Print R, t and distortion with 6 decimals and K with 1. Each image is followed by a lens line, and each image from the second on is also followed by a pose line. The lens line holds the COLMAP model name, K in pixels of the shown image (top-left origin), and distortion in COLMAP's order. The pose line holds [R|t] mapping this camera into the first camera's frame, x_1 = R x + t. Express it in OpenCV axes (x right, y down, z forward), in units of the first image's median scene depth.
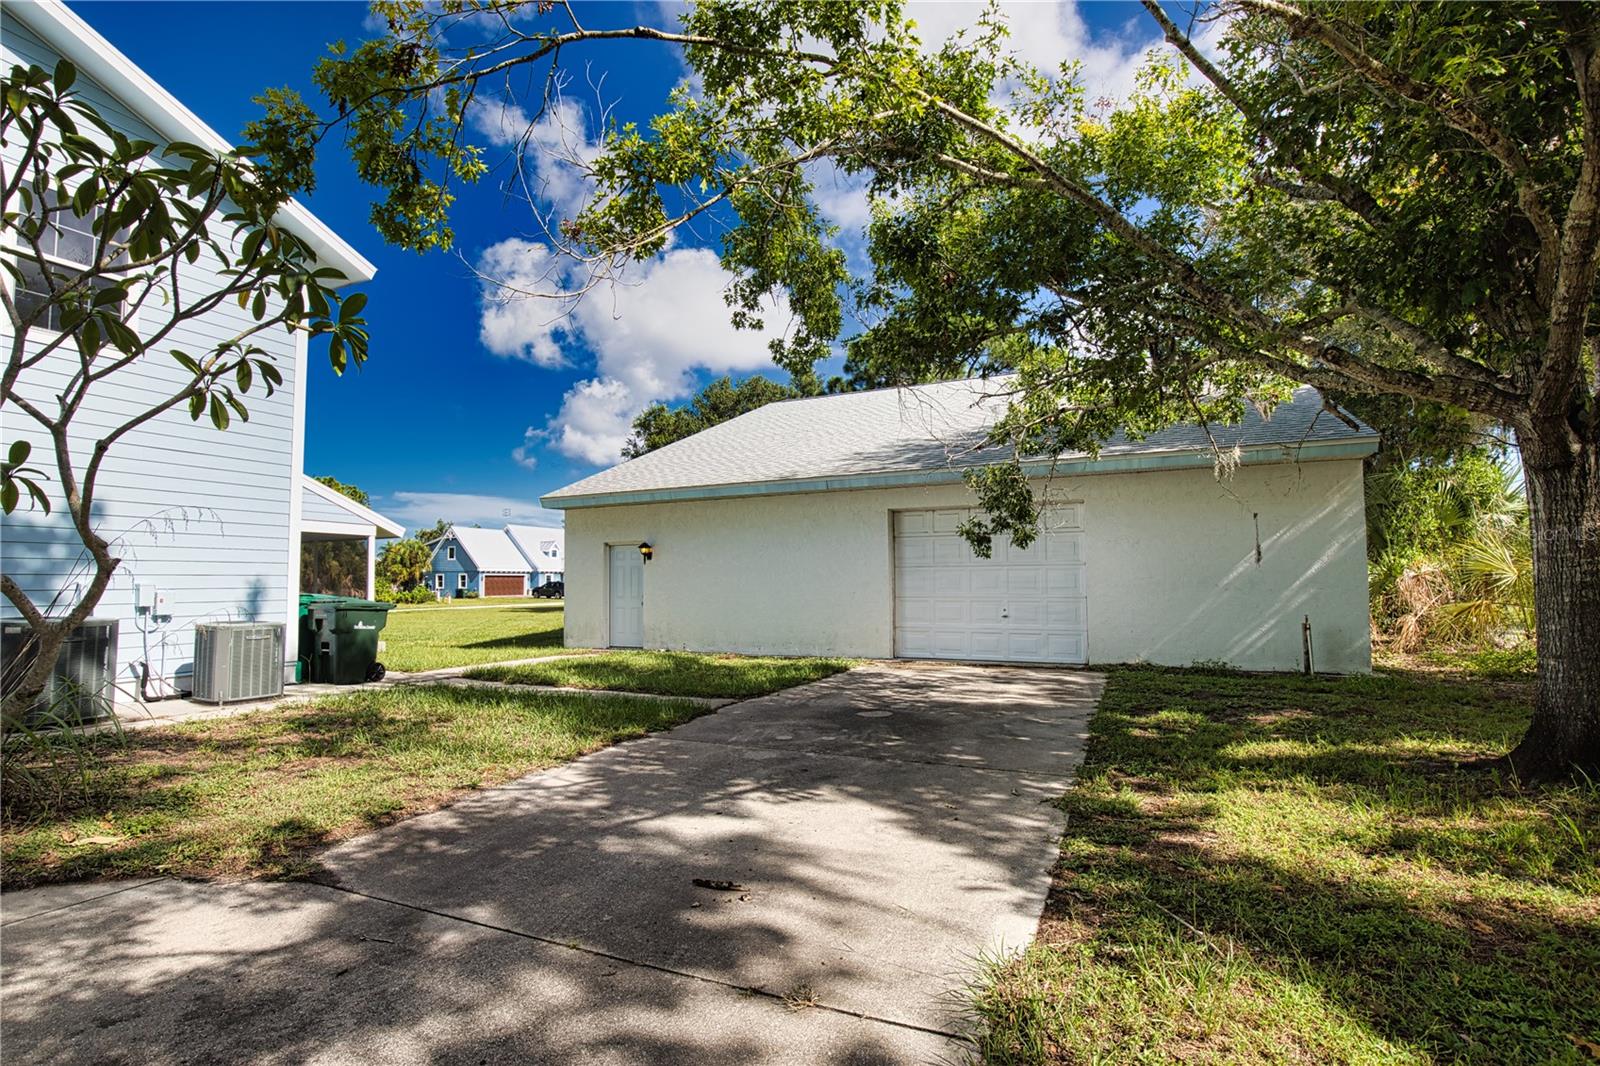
lens RADIAL K [[749.4, 0, 823.9], [0, 749.4, 569.7], [0, 0, 1]] dist [-0.091092, 0.000015]
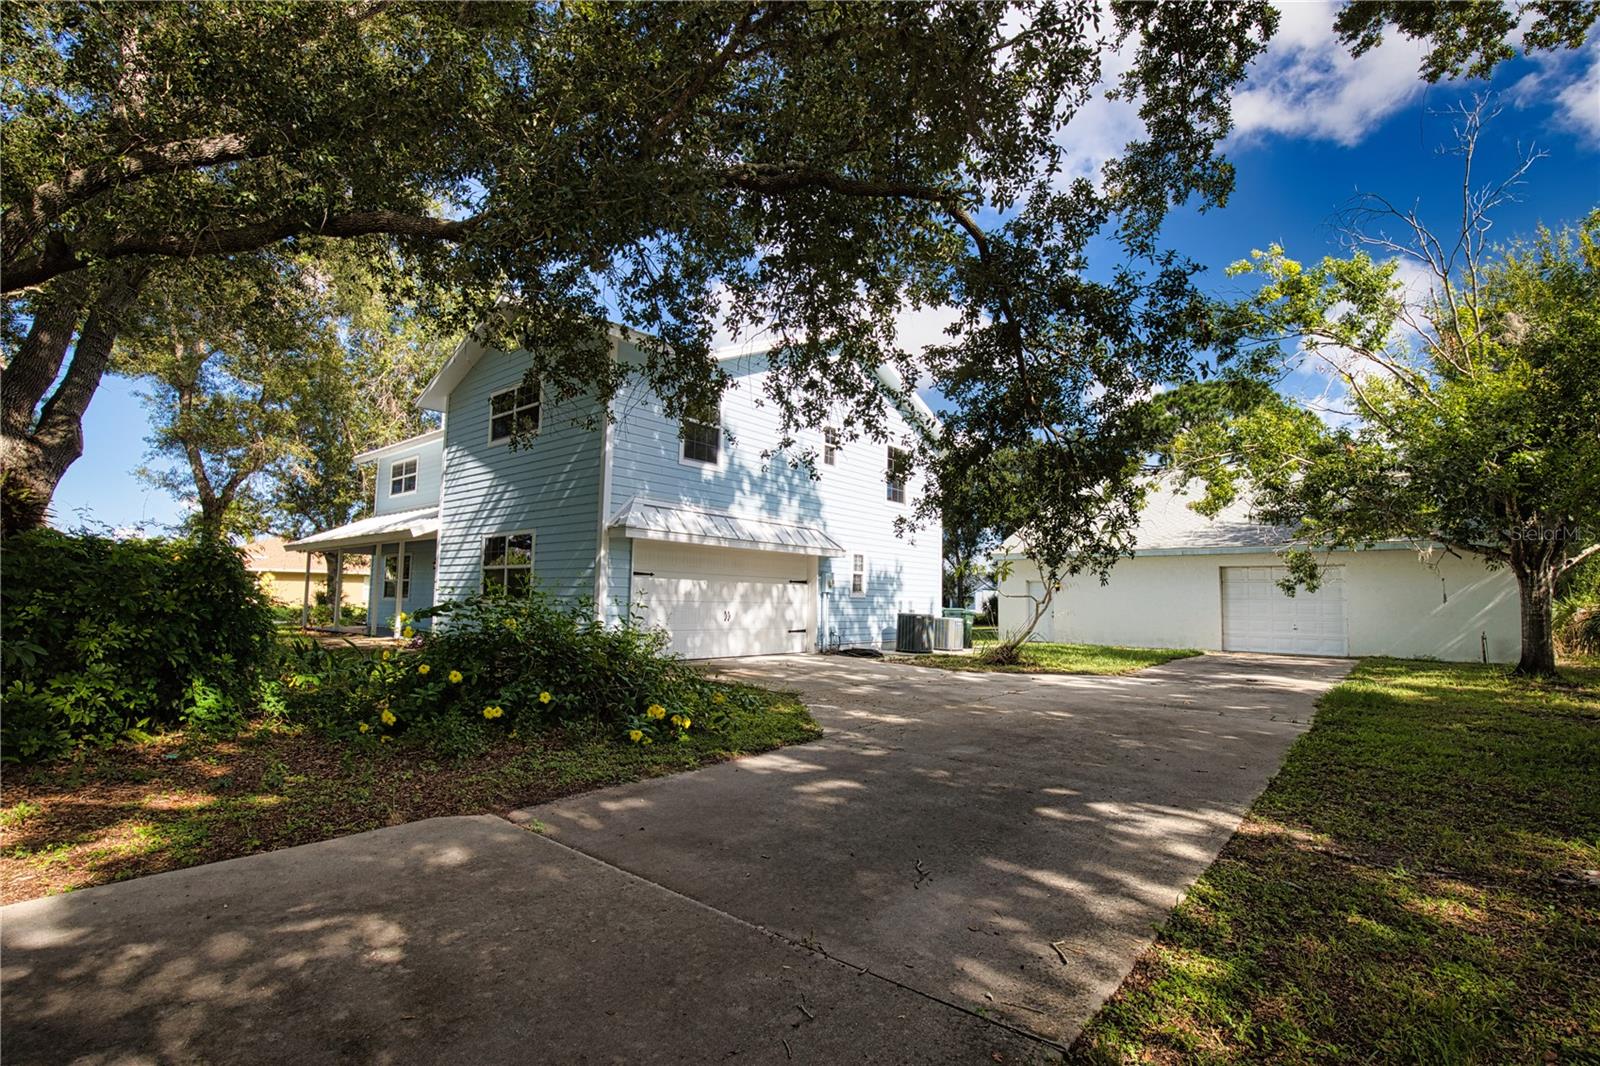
lens RADIAL K [[730.2, 0, 806.5], [0, 730.2, 540.9], [0, 0, 1]] dist [-0.041345, 0.009512]
pose [[0.959404, 0.009673, -0.281868, -0.342438], [-0.026313, 0.998123, -0.055309, -0.018801], [0.280804, 0.060480, 0.957858, -0.844199]]
